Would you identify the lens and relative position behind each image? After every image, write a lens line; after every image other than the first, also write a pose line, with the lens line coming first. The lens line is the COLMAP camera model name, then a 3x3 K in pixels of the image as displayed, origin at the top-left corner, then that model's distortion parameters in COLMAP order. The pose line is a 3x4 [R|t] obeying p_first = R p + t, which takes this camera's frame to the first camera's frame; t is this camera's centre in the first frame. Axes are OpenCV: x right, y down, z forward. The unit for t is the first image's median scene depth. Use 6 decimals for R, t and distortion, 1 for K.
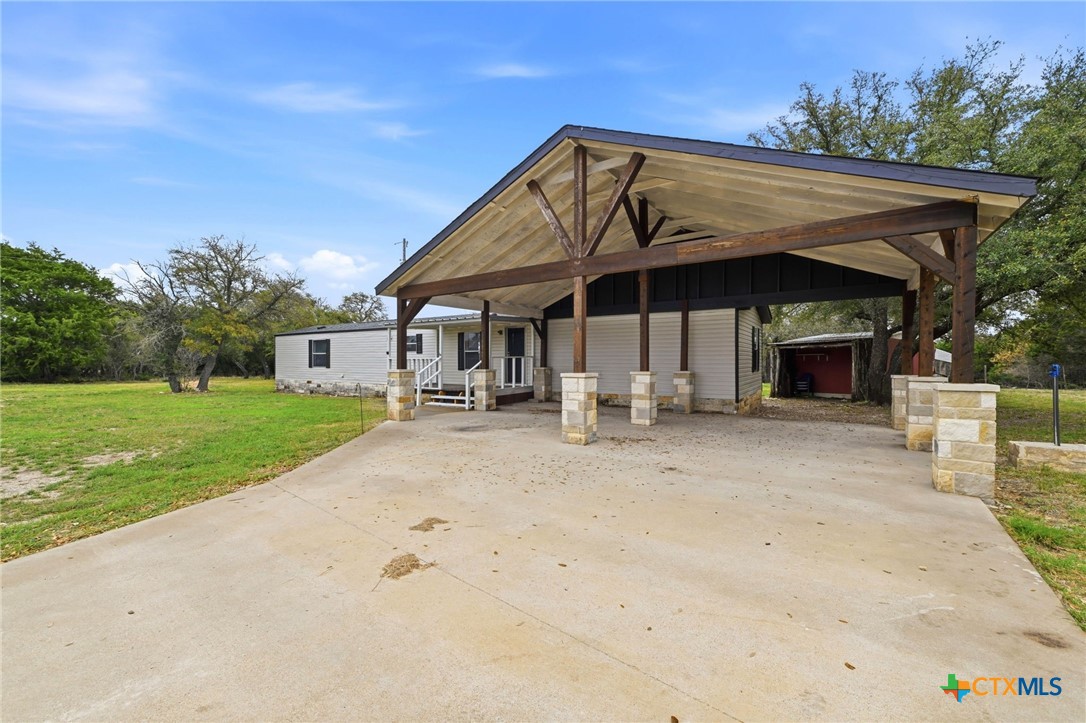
lens RADIAL K [[371.0, 0, 559.2], [0, 371.0, 367.0], [0, 0, 1]] dist [0.000527, -0.001531]
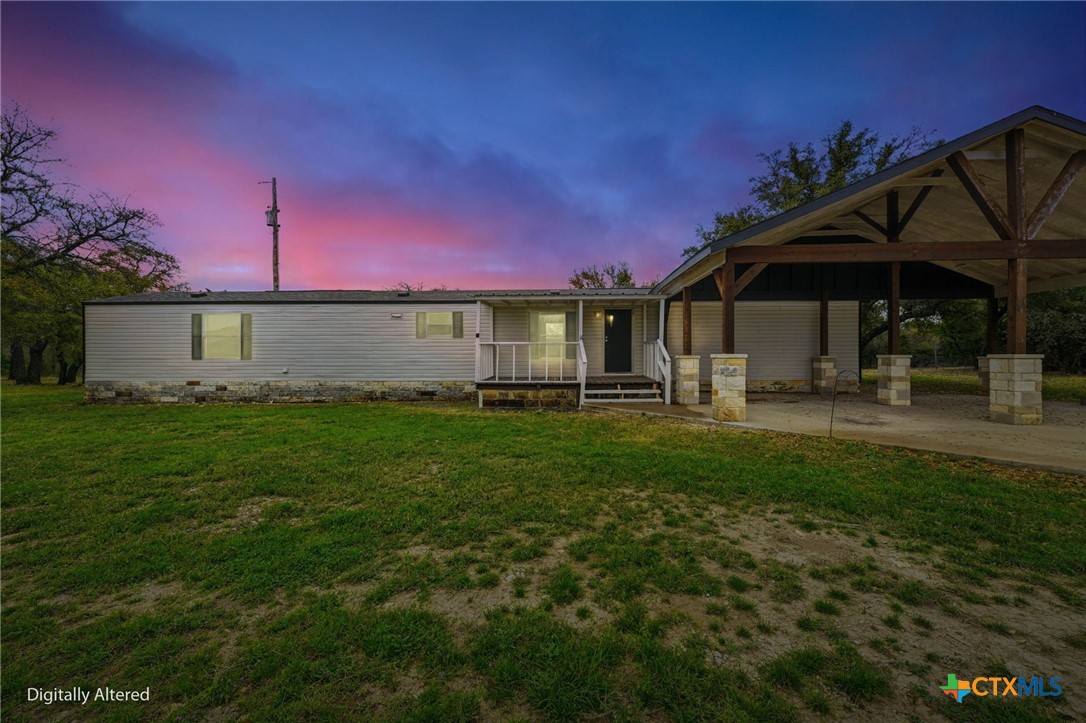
lens RADIAL K [[379.4, 0, 540.1], [0, 379.4, 357.0], [0, 0, 1]] dist [-0.001154, -0.000086]
pose [[0.892906, -0.008436, 0.450164, -0.886563], [0.009623, 0.999954, -0.000348, 0.006516], [-0.450140, 0.004643, 0.892946, 0.376591]]
